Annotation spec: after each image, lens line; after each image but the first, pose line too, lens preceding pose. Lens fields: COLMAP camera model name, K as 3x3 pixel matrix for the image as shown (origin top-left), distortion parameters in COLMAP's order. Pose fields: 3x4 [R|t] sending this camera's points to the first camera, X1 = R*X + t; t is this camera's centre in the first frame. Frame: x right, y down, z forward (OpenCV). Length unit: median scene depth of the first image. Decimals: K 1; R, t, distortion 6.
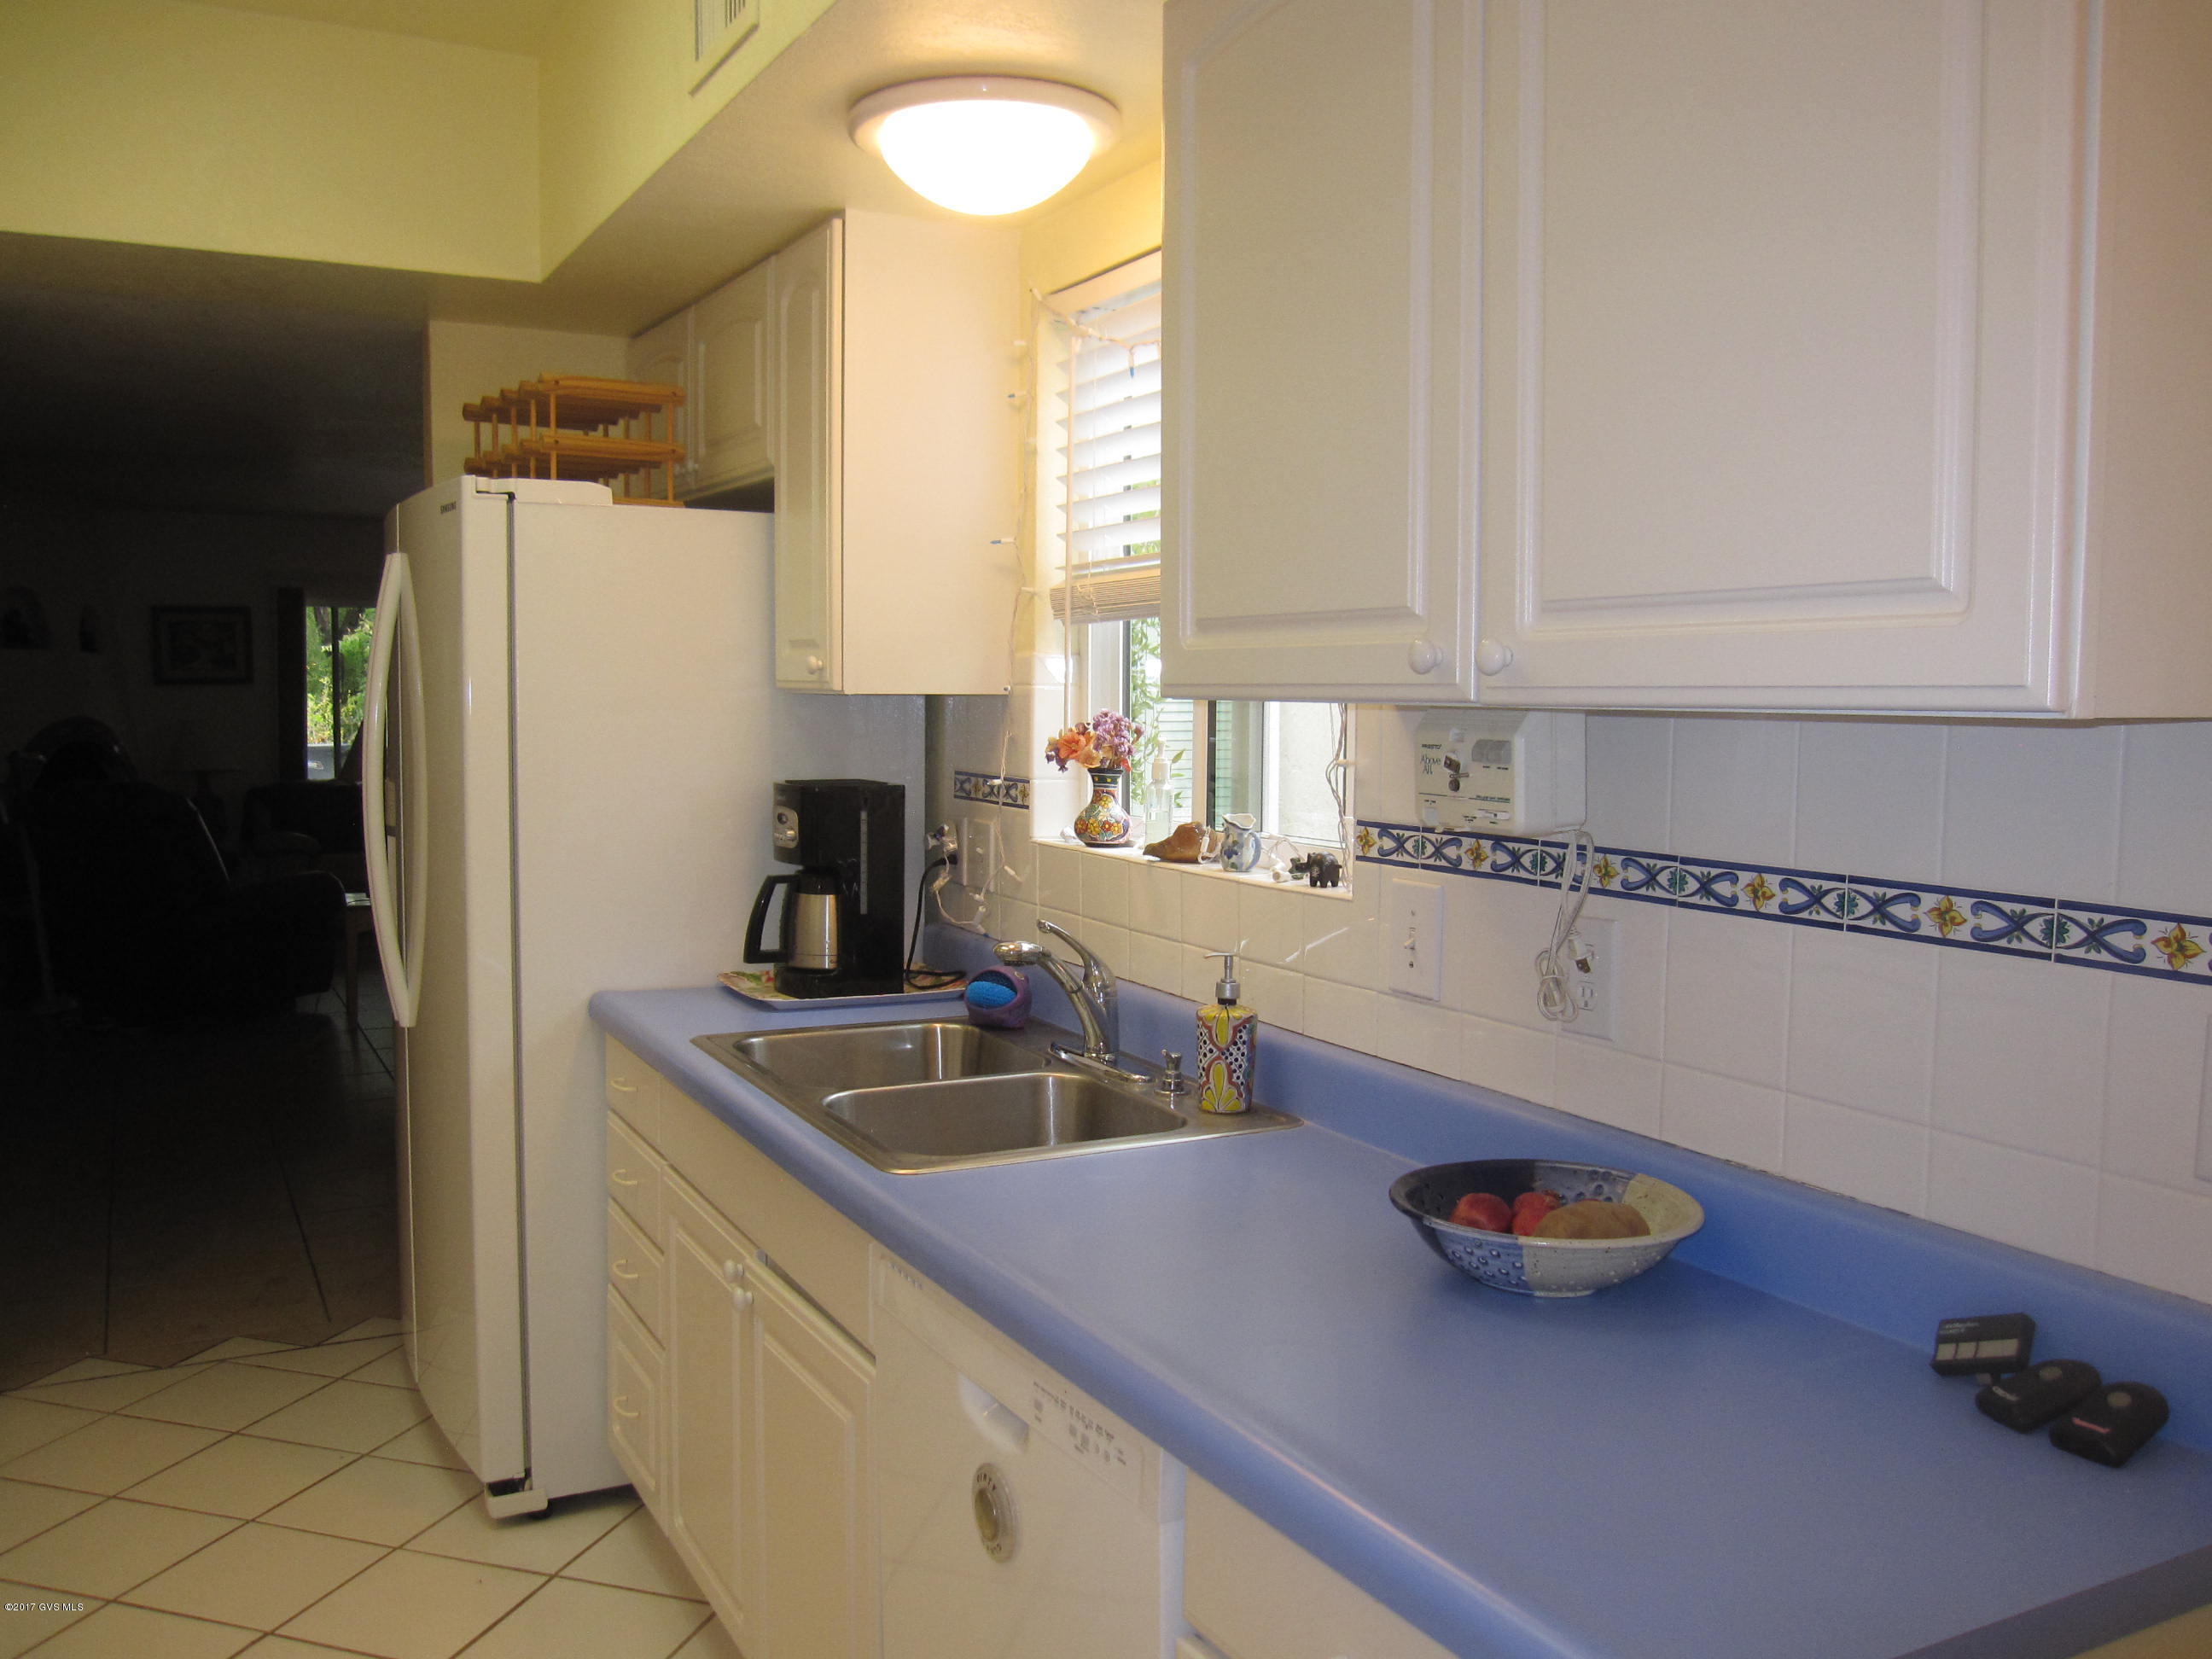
lens RADIAL K [[1867.6, 0, 1106.0], [0, 1867.6, 829.5], [0, 0, 1]] dist [-0.000664, -0.147562]
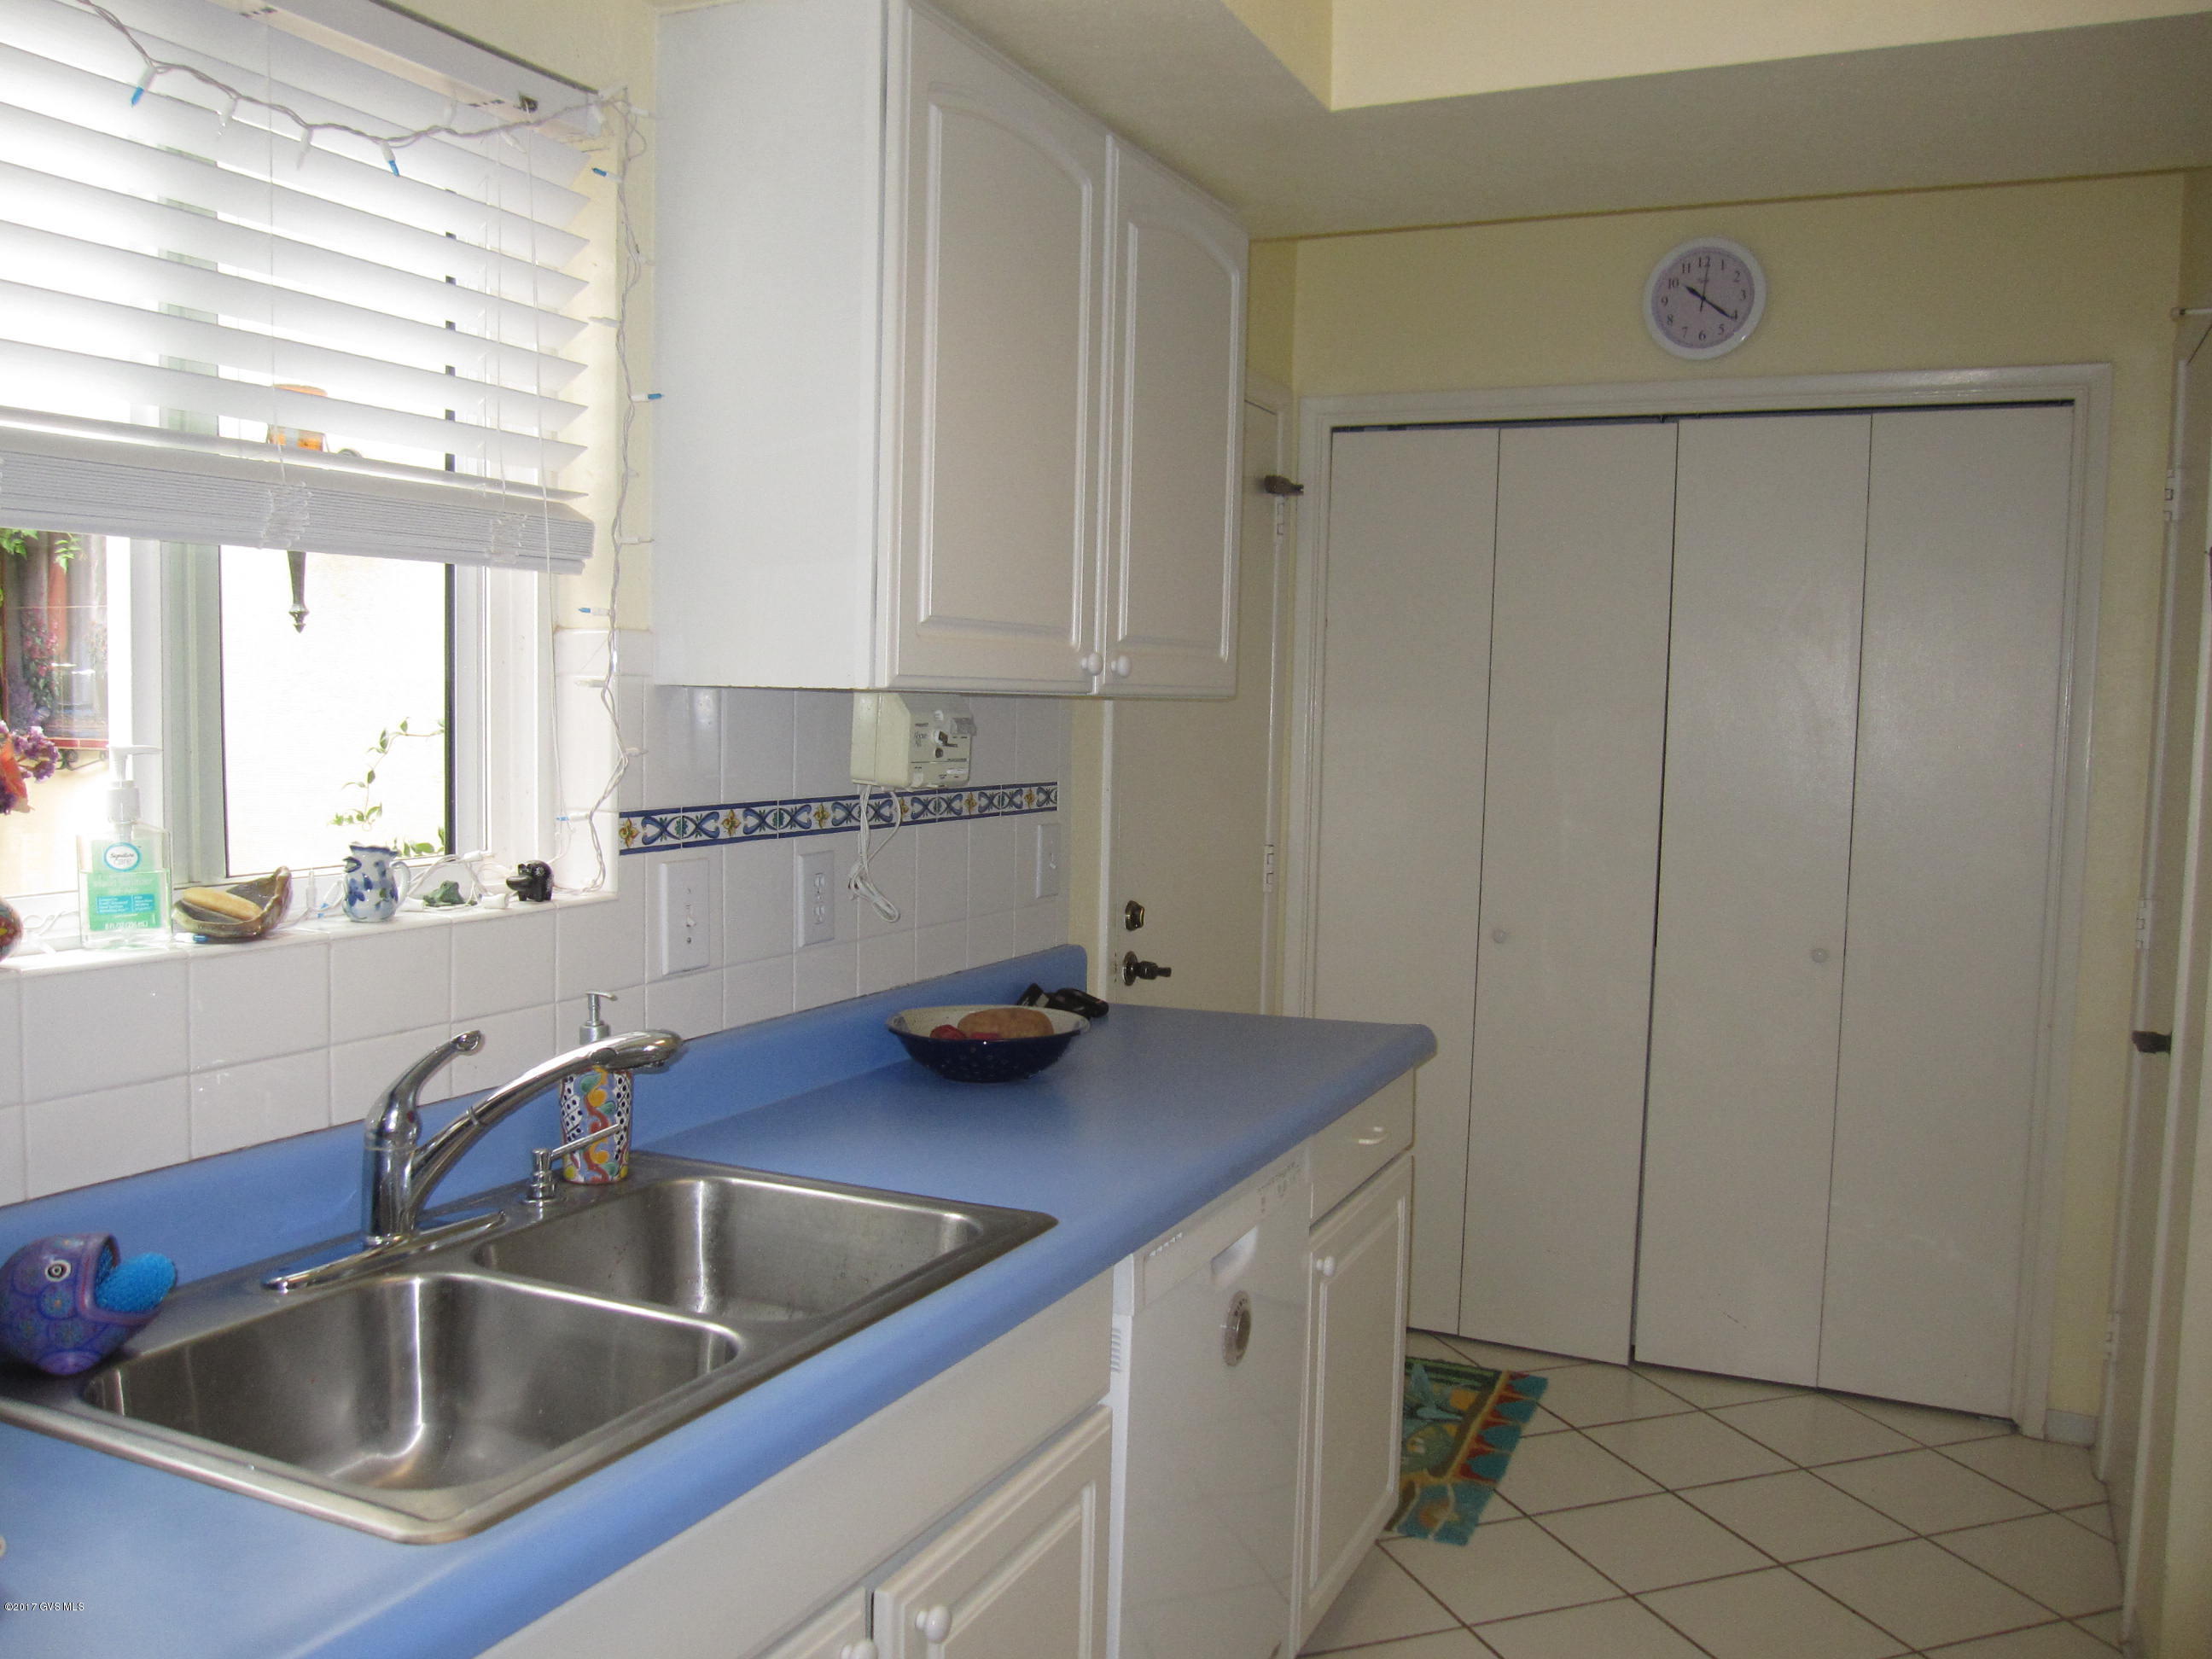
lens RADIAL K [[1867.6, 0, 1106.0], [0, 1867.6, 829.5], [0, 0, 1]] dist [-0.000664, -0.147562]
pose [[-0.601983, -0.095392, 0.792790, -0.816040], [0.016109, 0.991186, 0.131496, -0.125204], [-0.798346, 0.091930, -0.595140, 1.484534]]
